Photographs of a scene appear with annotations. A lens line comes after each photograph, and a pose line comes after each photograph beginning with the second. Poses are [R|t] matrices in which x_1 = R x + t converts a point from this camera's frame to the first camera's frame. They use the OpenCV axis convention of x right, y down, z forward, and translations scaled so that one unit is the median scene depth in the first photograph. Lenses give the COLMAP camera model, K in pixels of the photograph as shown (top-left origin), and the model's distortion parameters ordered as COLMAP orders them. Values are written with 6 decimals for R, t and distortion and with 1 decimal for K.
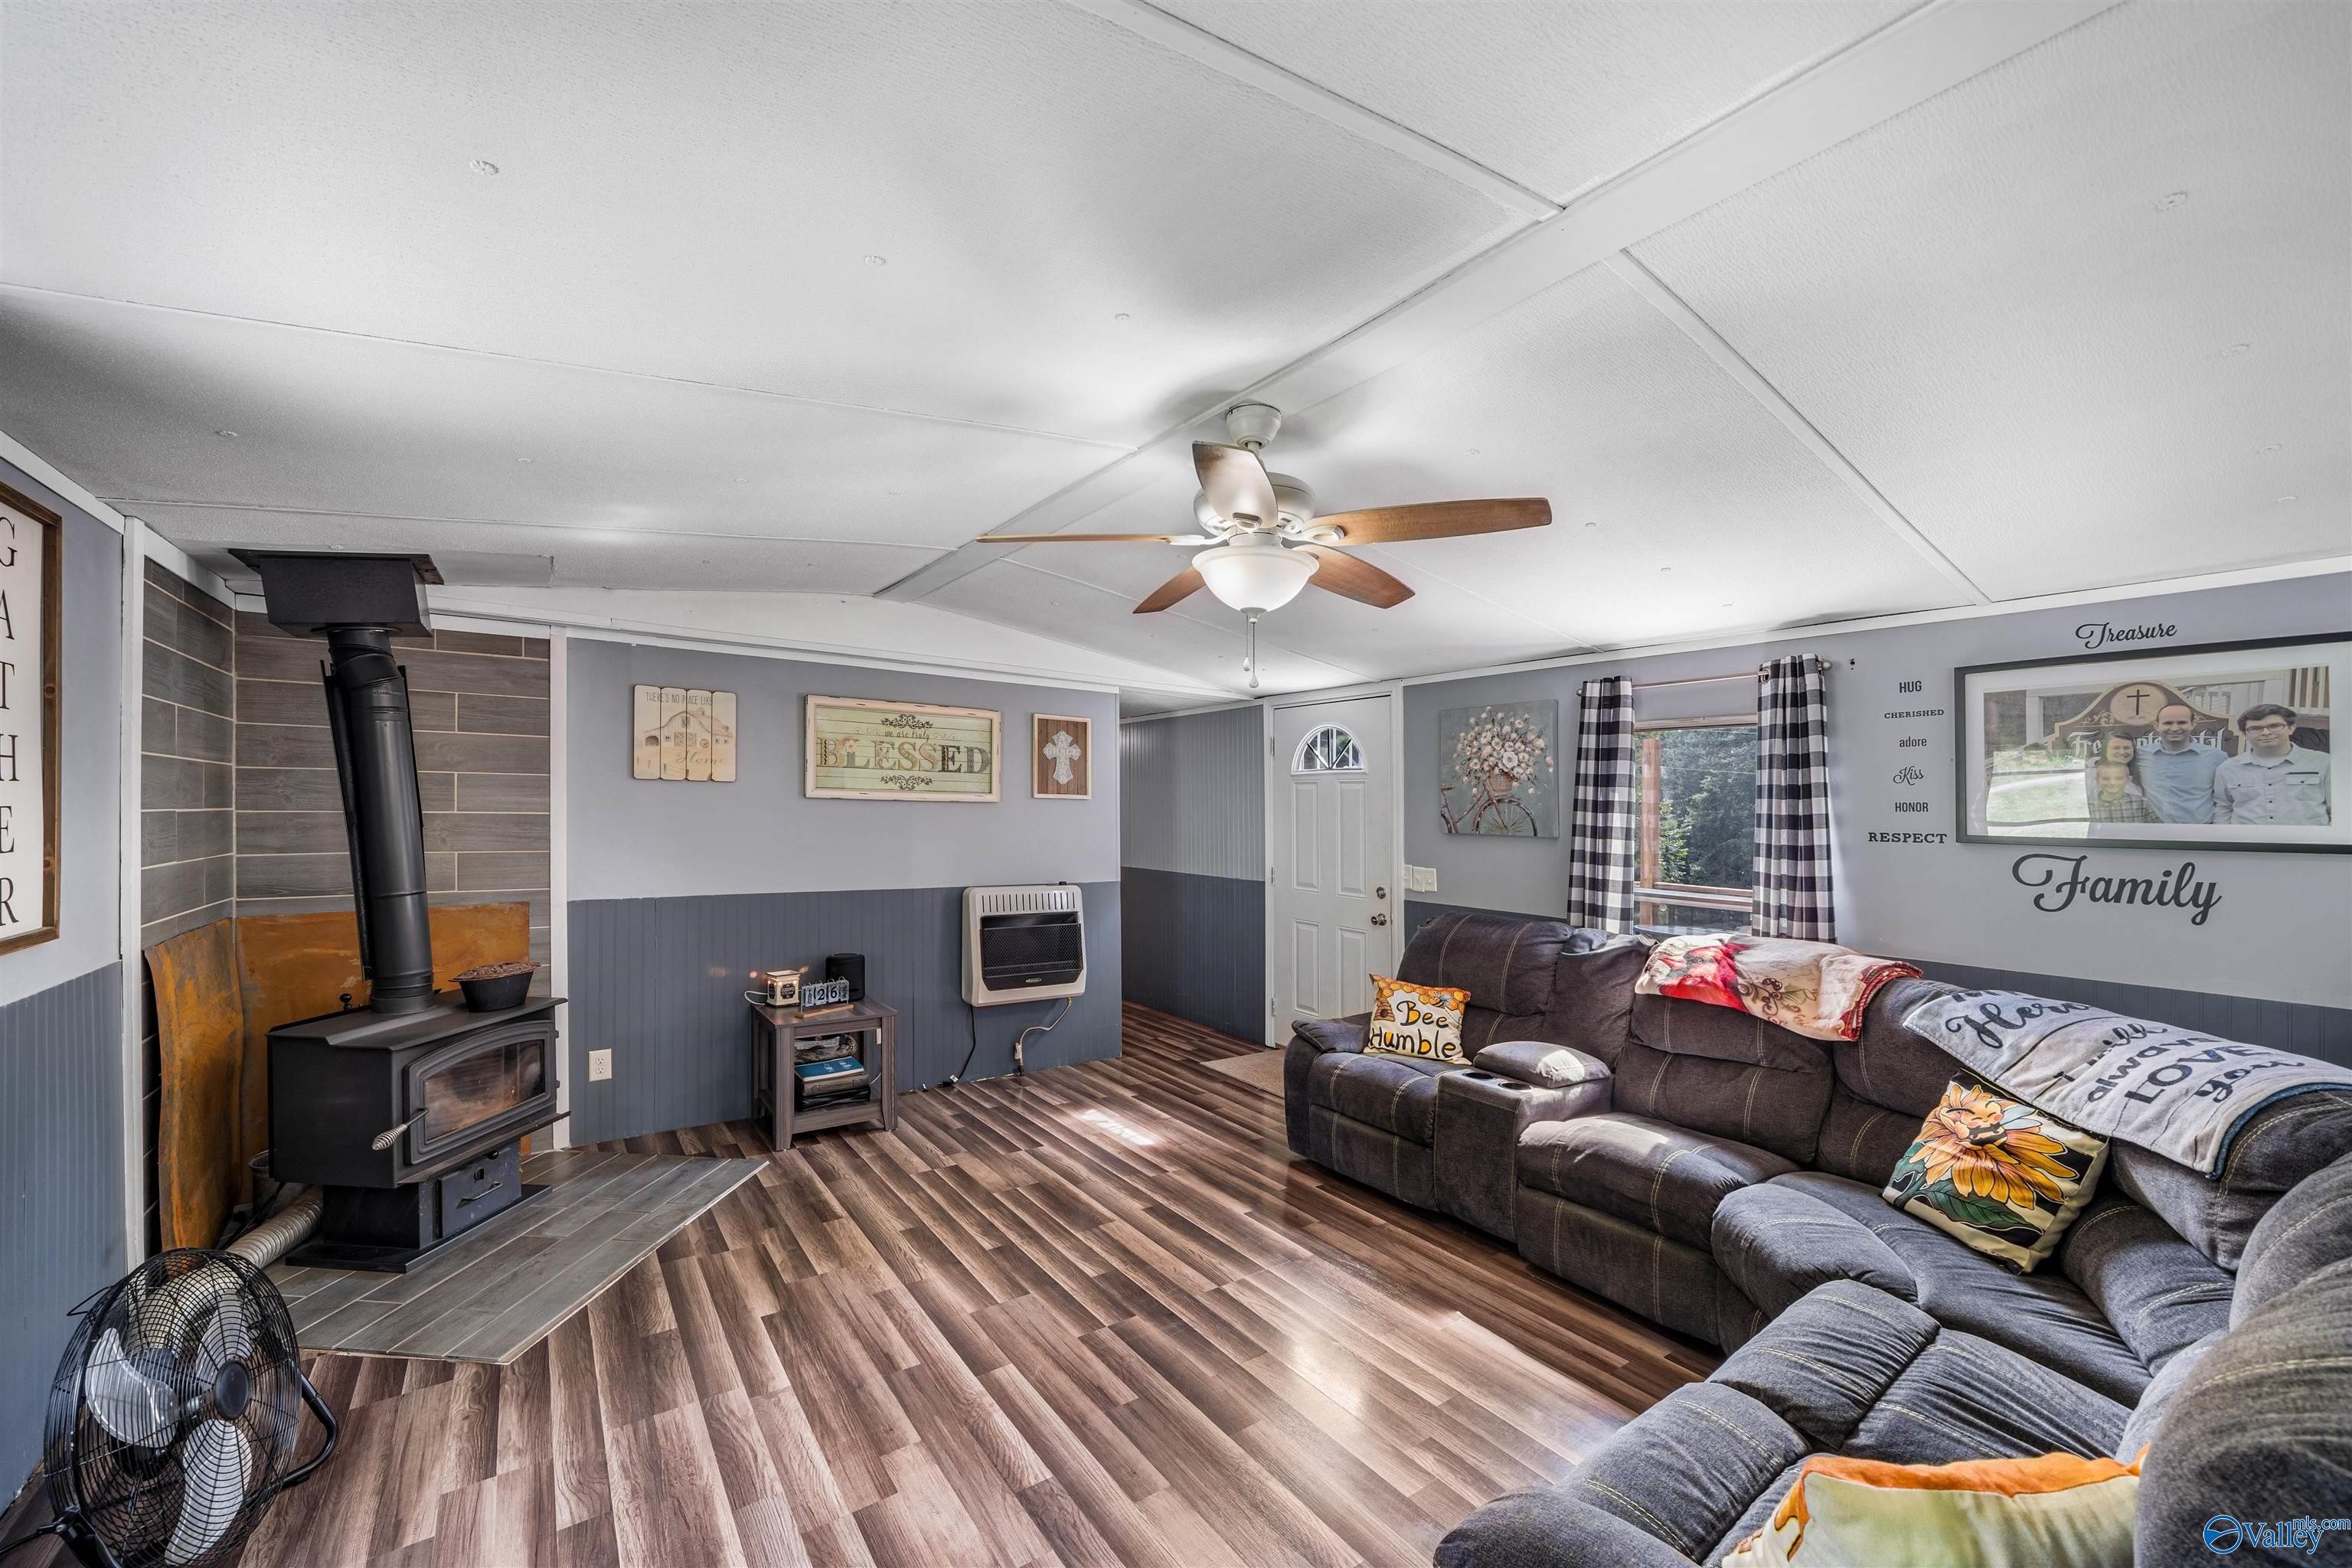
lens RADIAL K [[913.3, 0, 1155.0], [0, 913.3, 804.3], [0, 0, 1]] dist [-0.002515, -0.000875]
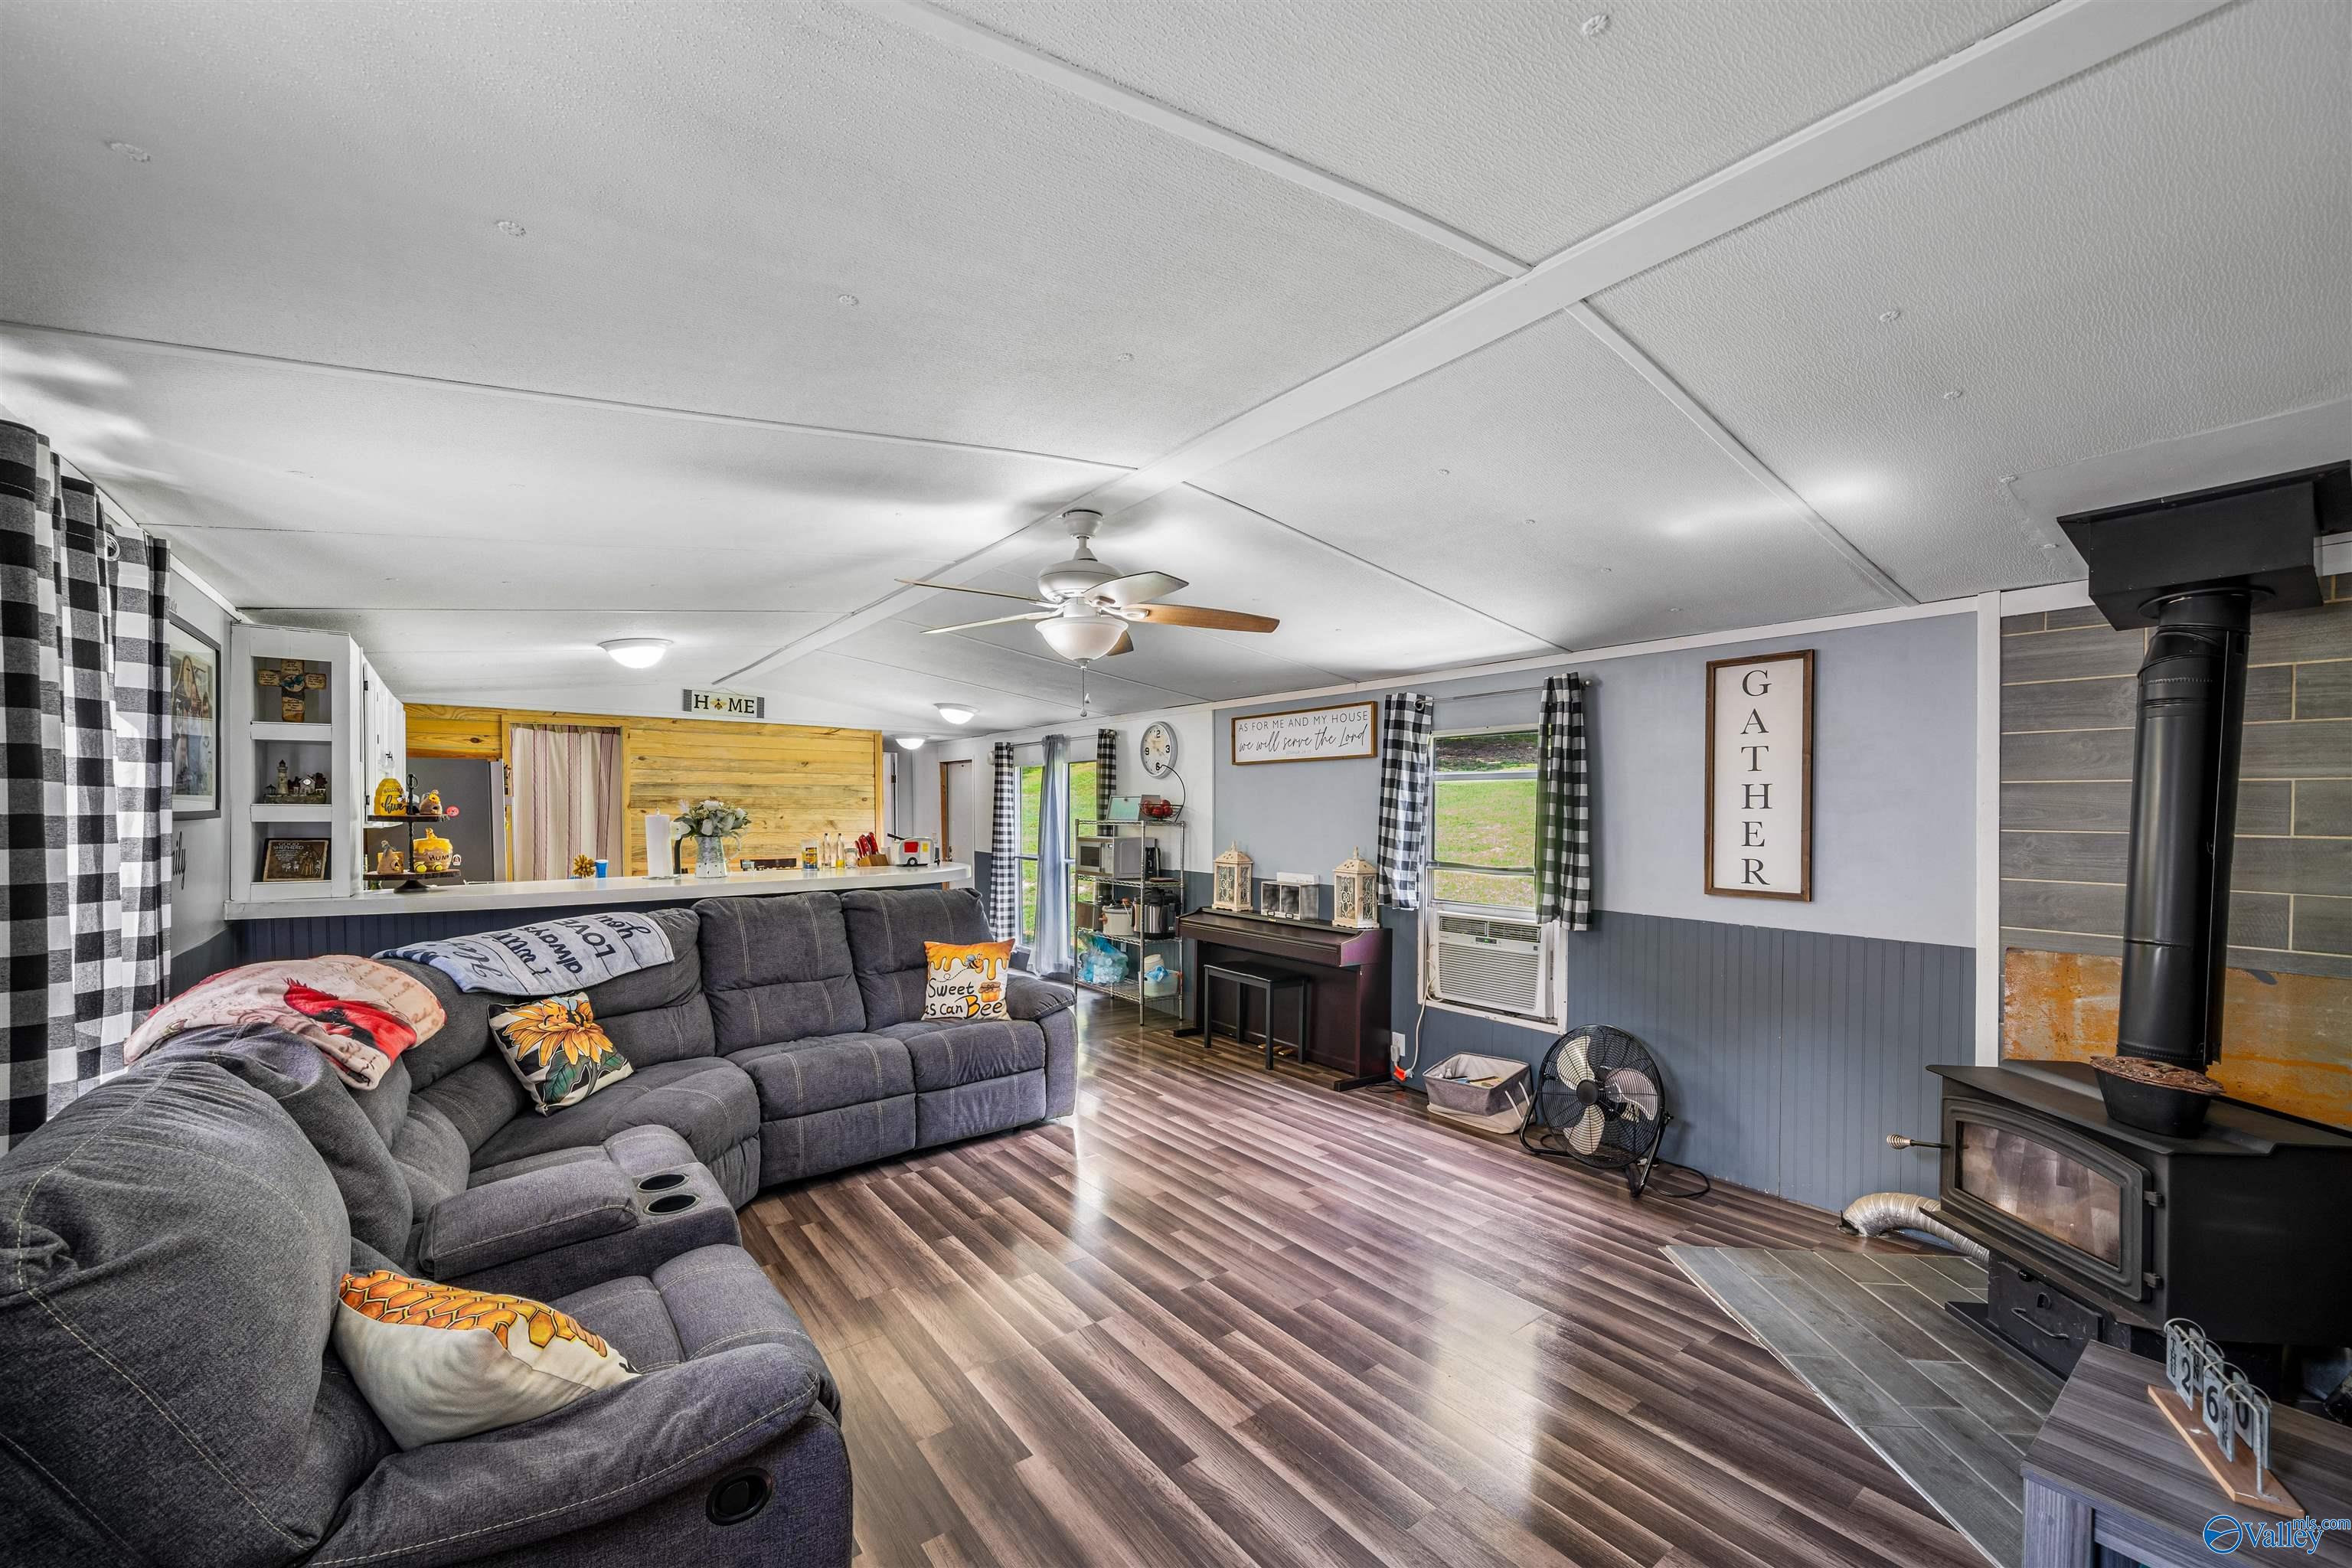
lens RADIAL K [[913.3, 0, 1164.8], [0, 913.3, 802.3], [0, 0, 1]] dist [-0.002515, -0.000875]
pose [[-0.998551, -0.026281, -0.046953, 0.046501], [-0.025621, 0.999565, -0.014592, 0.012193], [0.047316, -0.013368, -0.998790, 1.552871]]
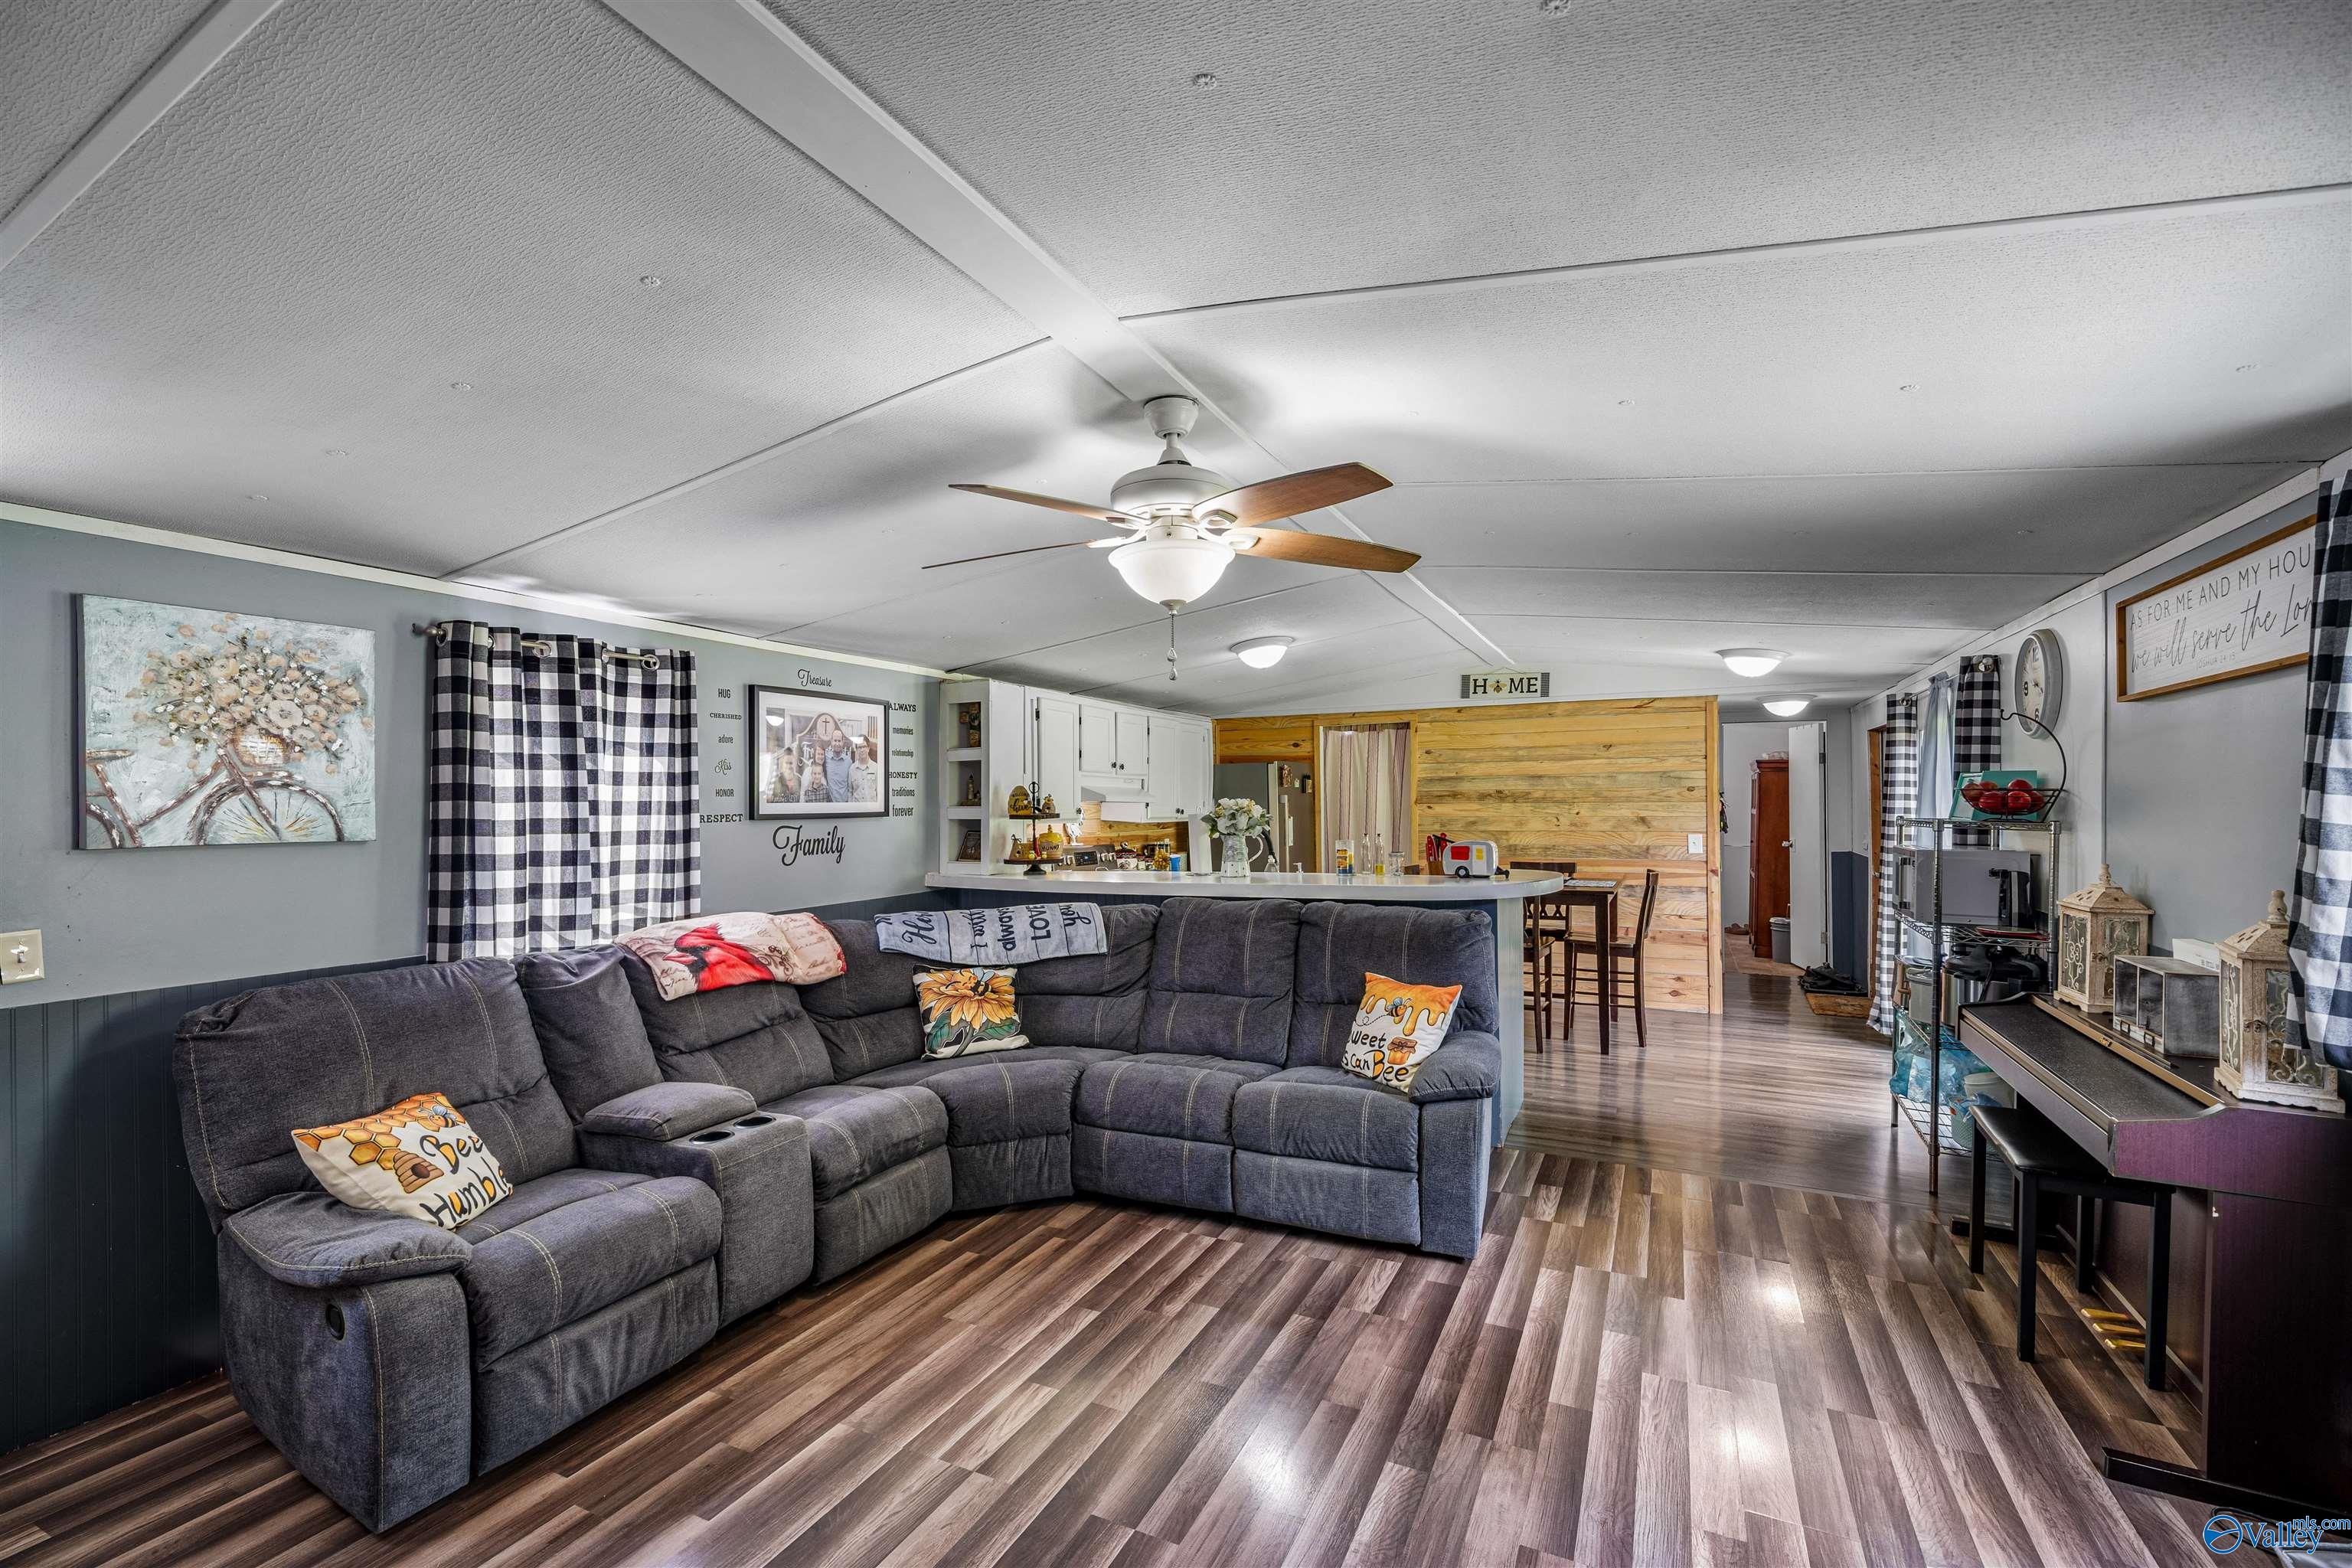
lens RADIAL K [[1024.5, 0, 1161.0], [0, 1024.5, 804.0], [0, 0, 1]] dist [-0.003071, 0.000322]
pose [[-0.482494, -0.016537, 0.875743, -0.557703], [-0.005945, 0.999861, 0.015605, -0.005931], [-0.875879, 0.002323, -0.482525, 1.011097]]
